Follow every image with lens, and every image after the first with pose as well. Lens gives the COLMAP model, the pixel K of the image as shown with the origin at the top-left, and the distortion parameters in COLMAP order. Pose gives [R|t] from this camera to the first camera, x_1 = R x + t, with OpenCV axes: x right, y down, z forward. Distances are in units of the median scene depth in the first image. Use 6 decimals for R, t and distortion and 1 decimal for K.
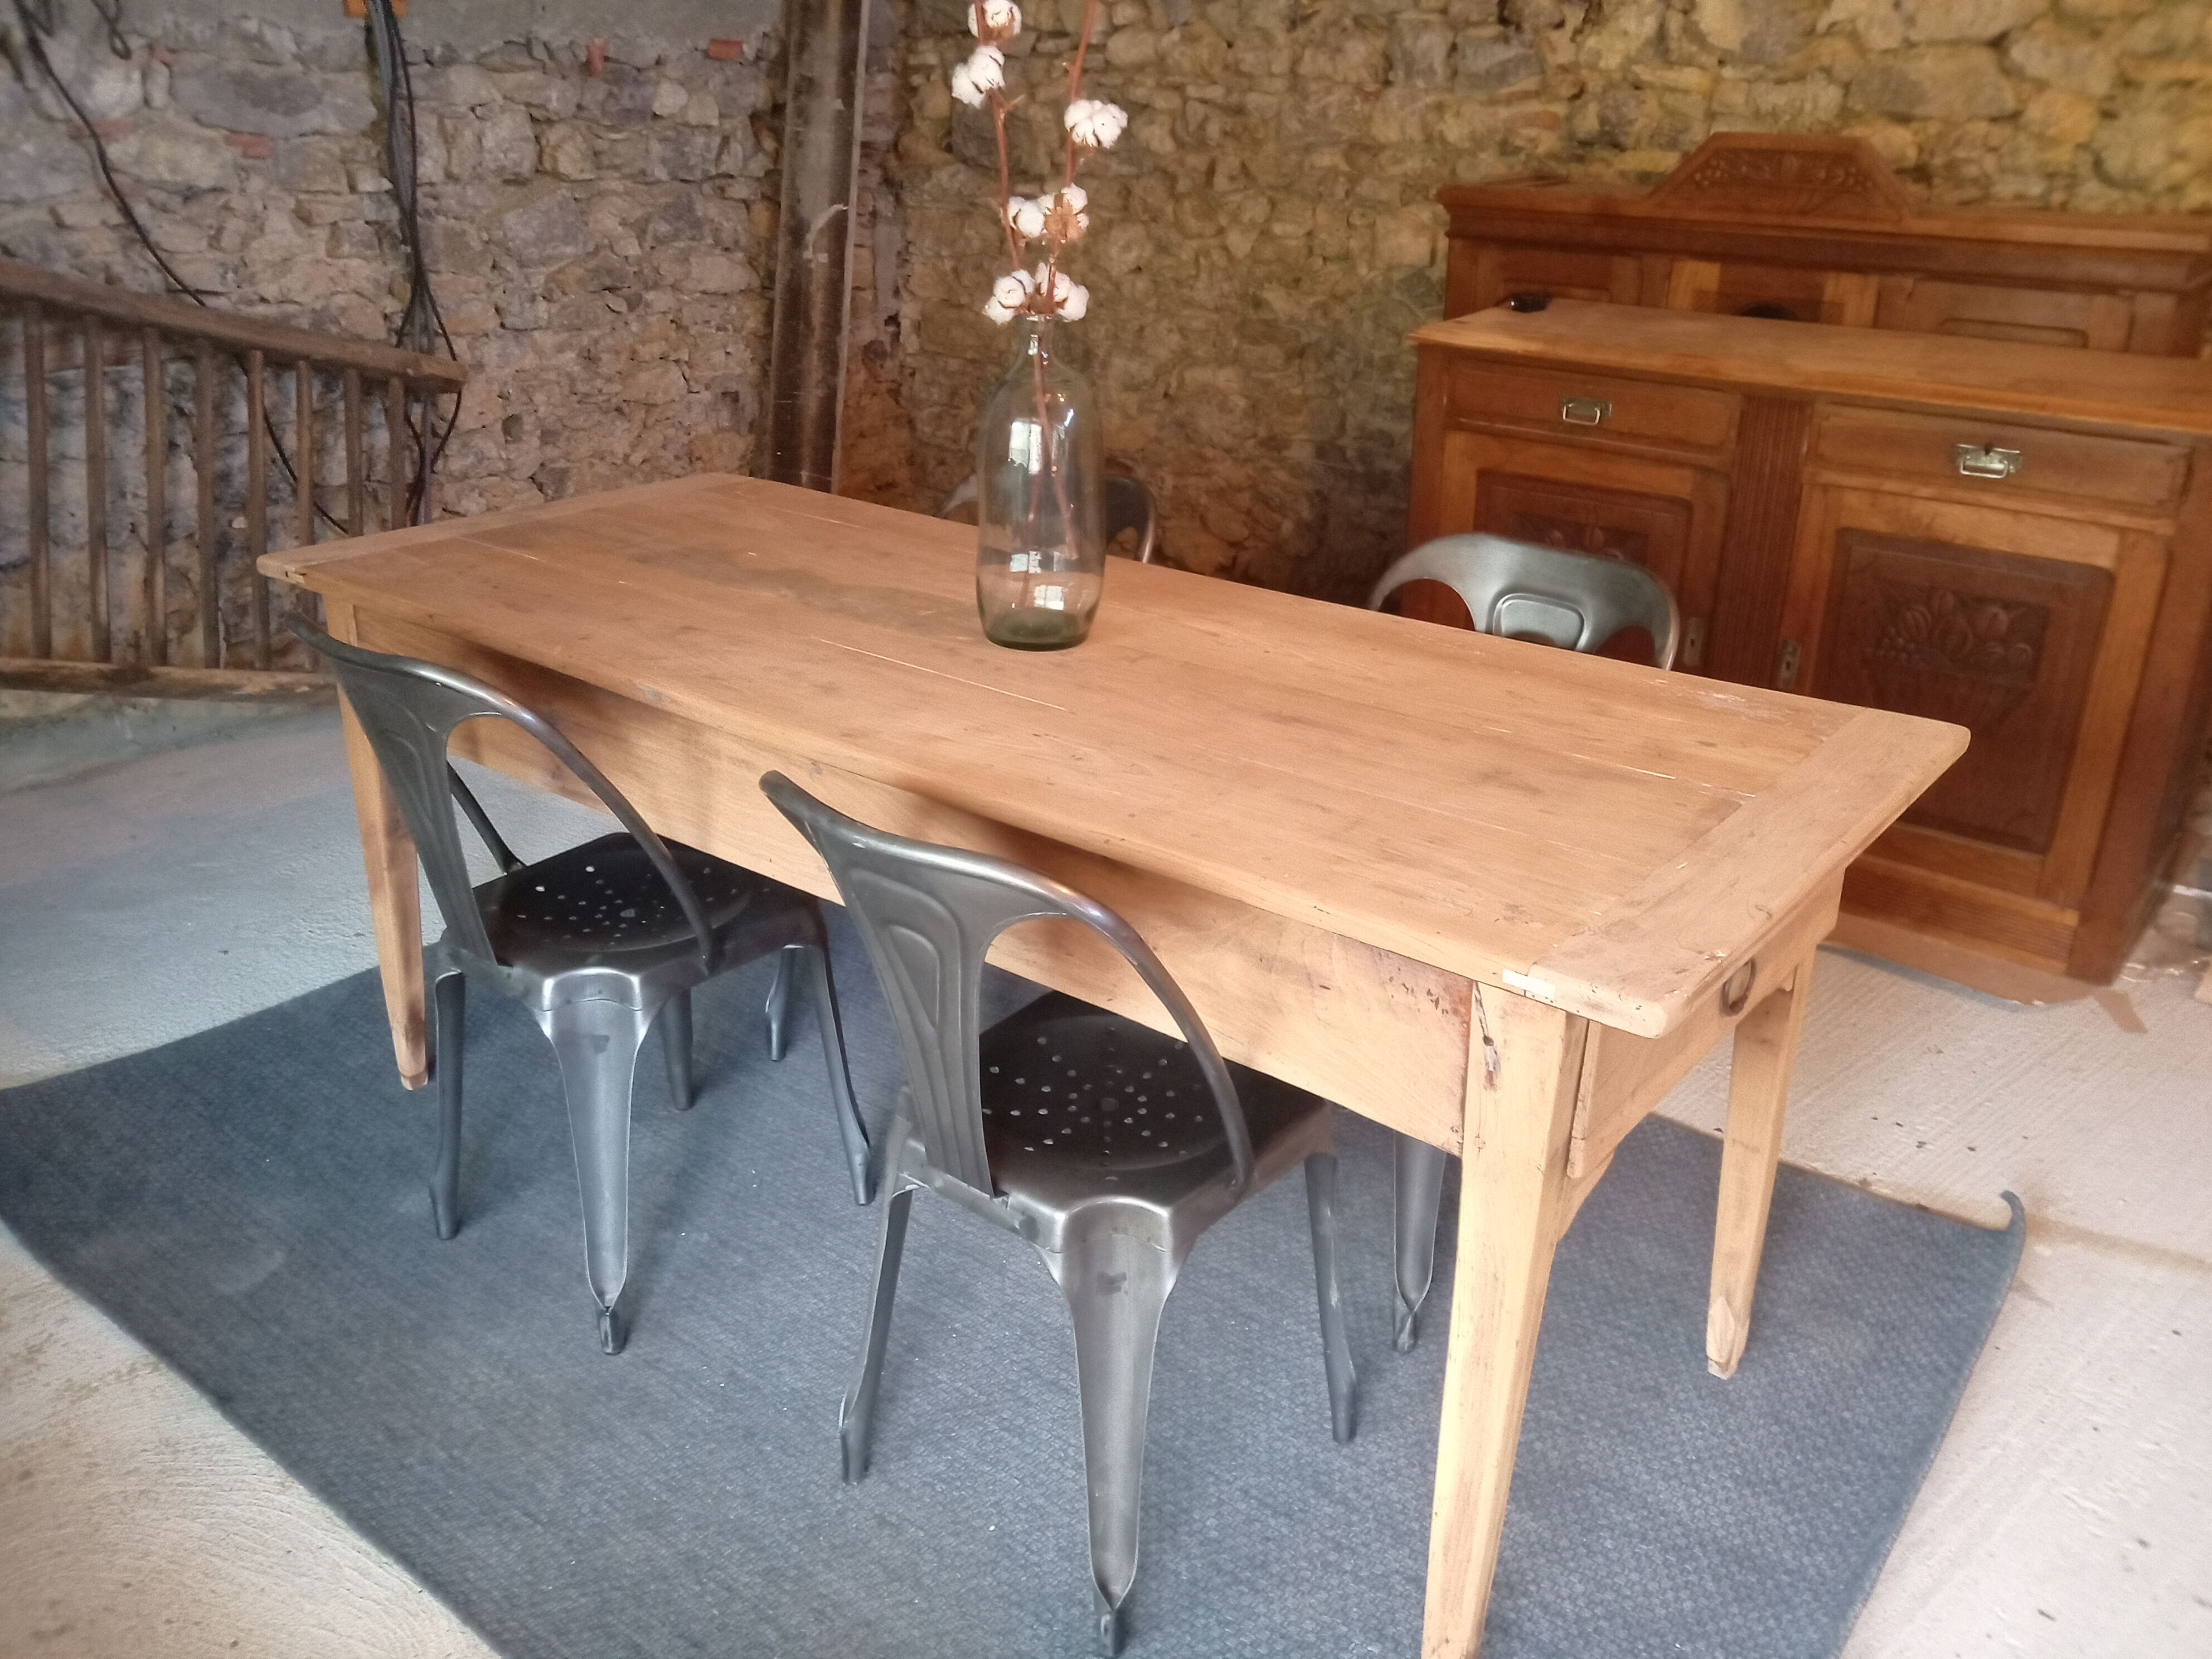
lens RADIAL K [[1698.2, 0, 1086.4], [0, 1698.2, 847.5], [0, 0, 1]] dist [0.032737, -0.048146]
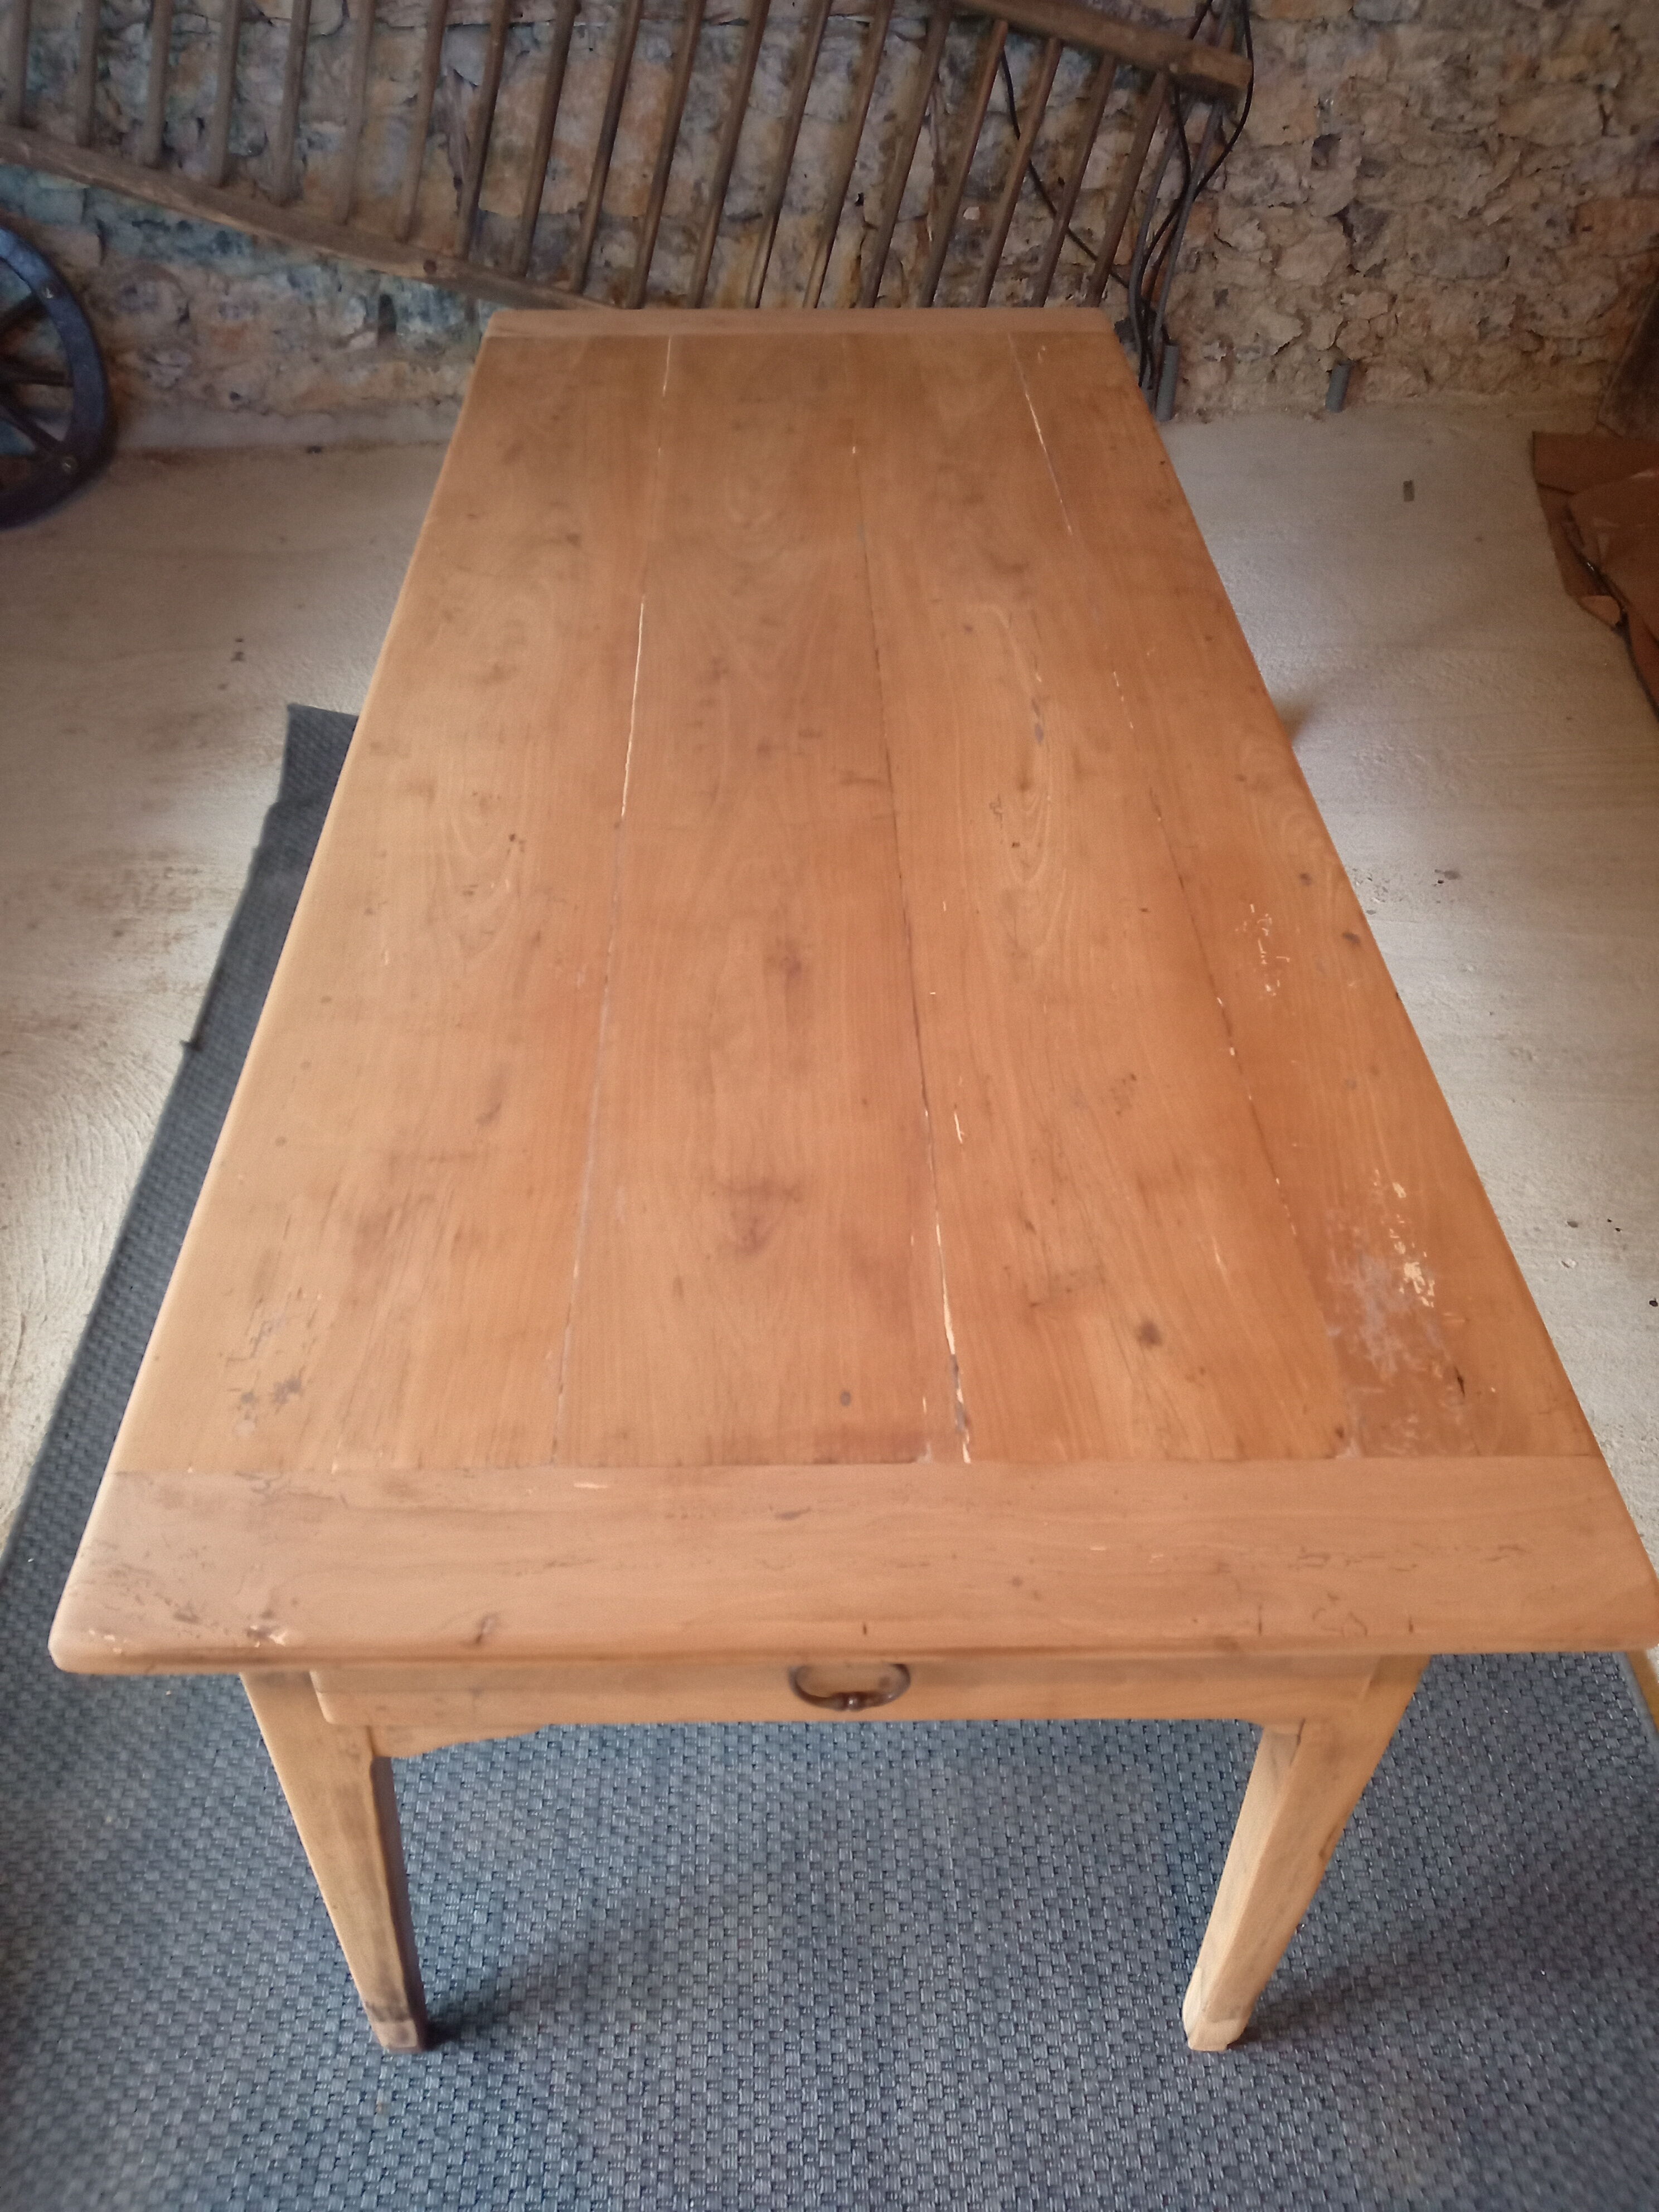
lens RADIAL K [[1698.2, 0, 831.2], [0, 1698.2, 1120.1], [0, 0, 1]] dist [0.032737, -0.048146]
pose [[0.652817, 0.507972, -0.561956, 0.272660], [-0.299443, 0.854466, 0.424525, -0.155018], [0.695819, -0.108863, 0.709919, 0.236281]]
